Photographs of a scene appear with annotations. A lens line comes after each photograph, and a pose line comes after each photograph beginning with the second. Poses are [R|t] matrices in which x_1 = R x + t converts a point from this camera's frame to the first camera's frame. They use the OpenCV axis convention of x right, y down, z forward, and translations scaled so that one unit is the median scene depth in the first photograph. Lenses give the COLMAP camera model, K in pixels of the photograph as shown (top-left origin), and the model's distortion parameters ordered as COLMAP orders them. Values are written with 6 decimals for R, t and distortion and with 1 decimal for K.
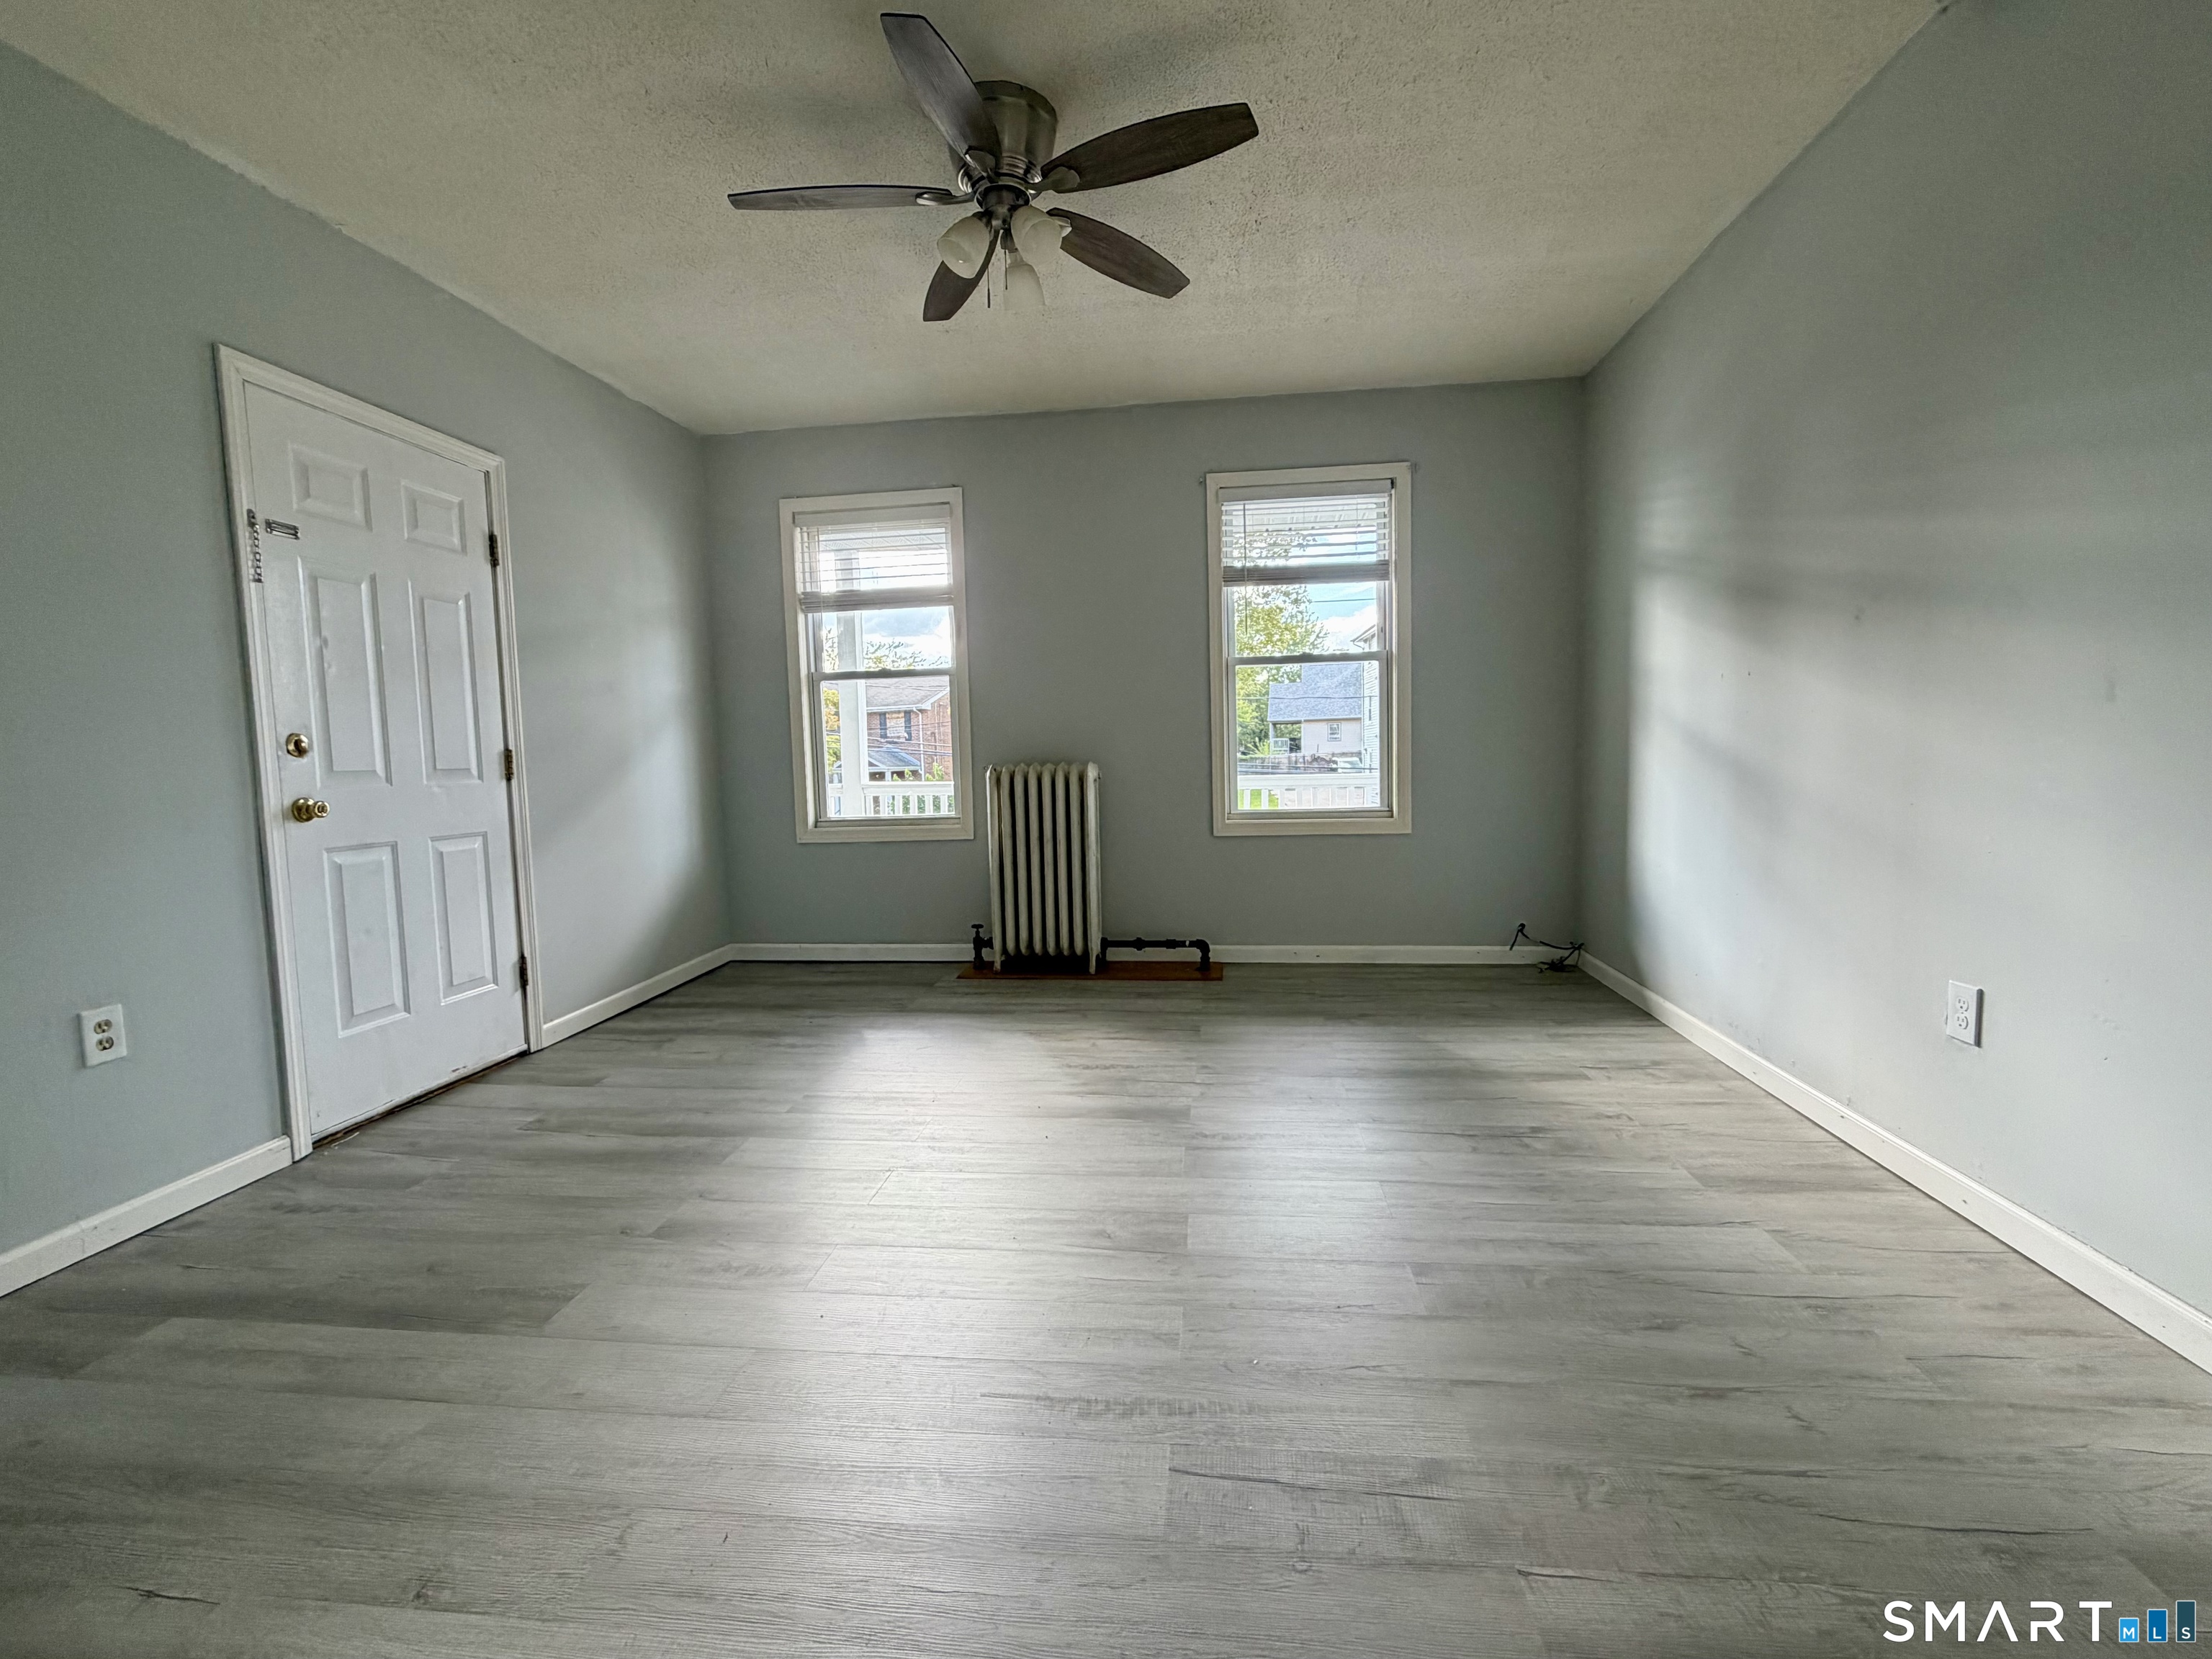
lens RADIAL K [[935.6, 0, 1156.6], [0, 935.6, 822.2], [0, 0, 1]] dist [0.002015, -0.000273]
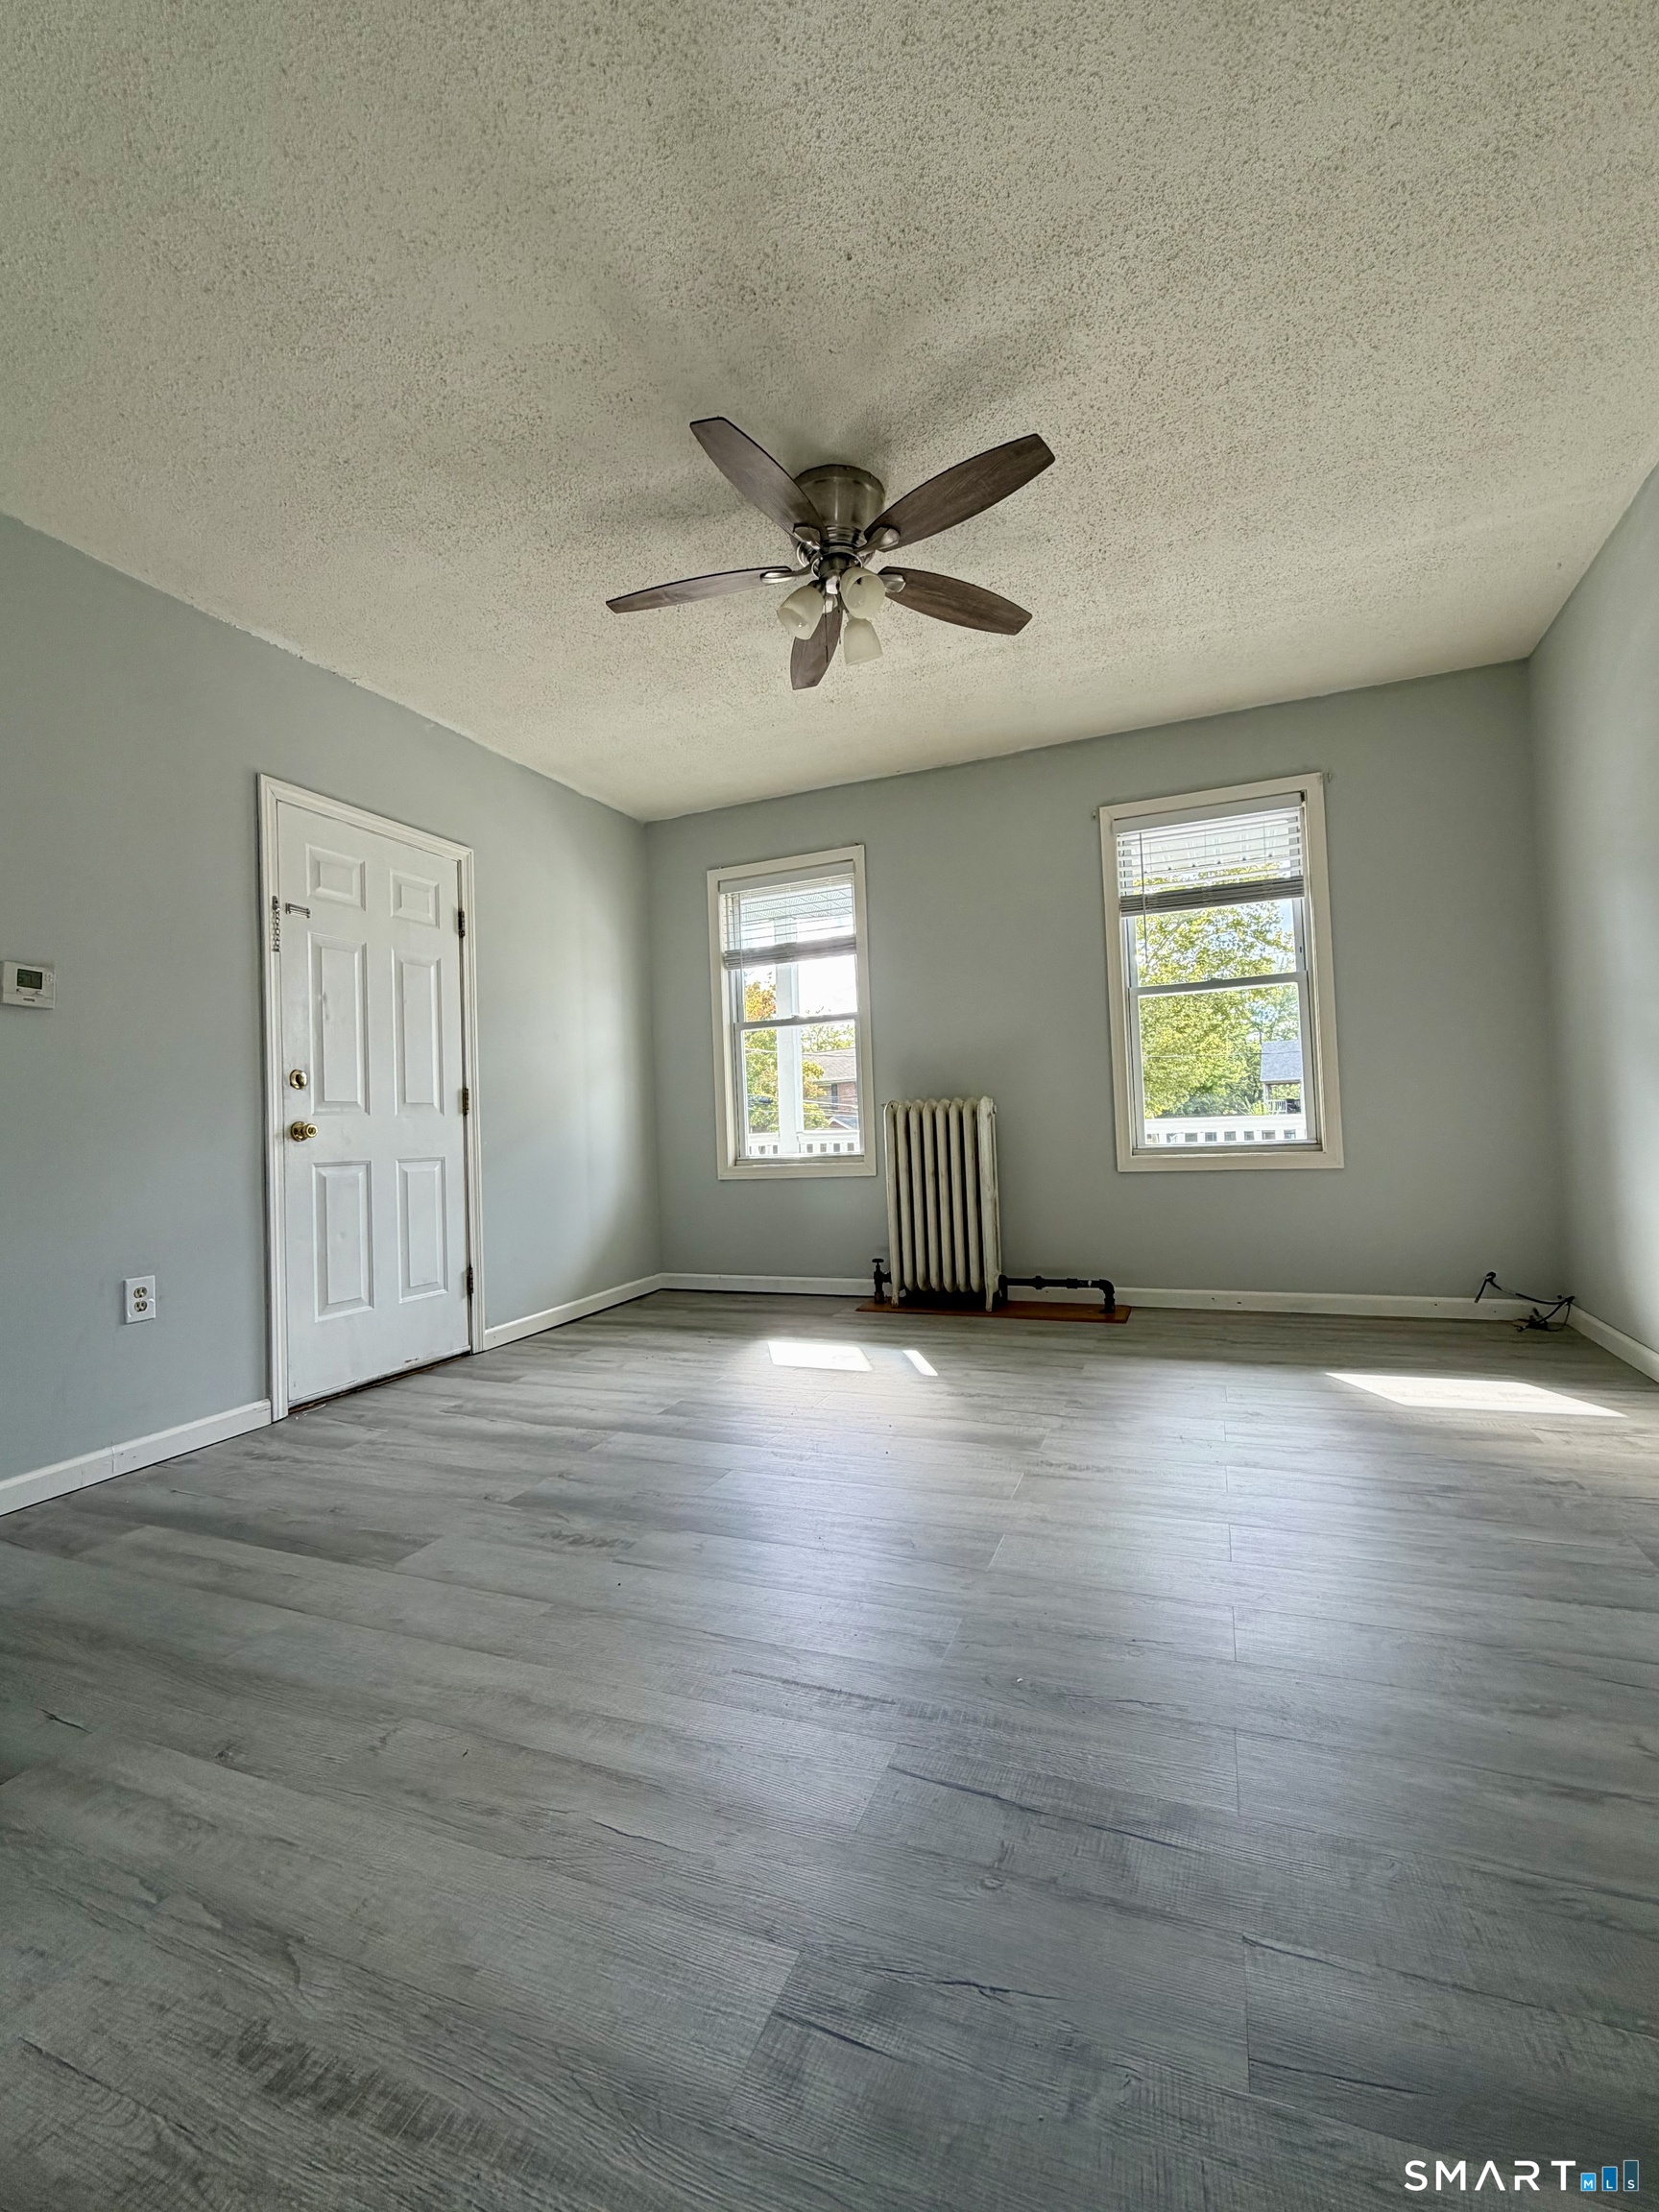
lens RADIAL K [[935.6, 0, 879.7], [0, 935.6, 1097.8], [0, 0, 1]] dist [0.002015, -0.000273]
pose [[0.963790, -0.026033, -0.265387, 0.154783], [0.000070, 0.995248, -0.097375, 0.061947], [0.266661, 0.093830, 0.959212, 0.014005]]
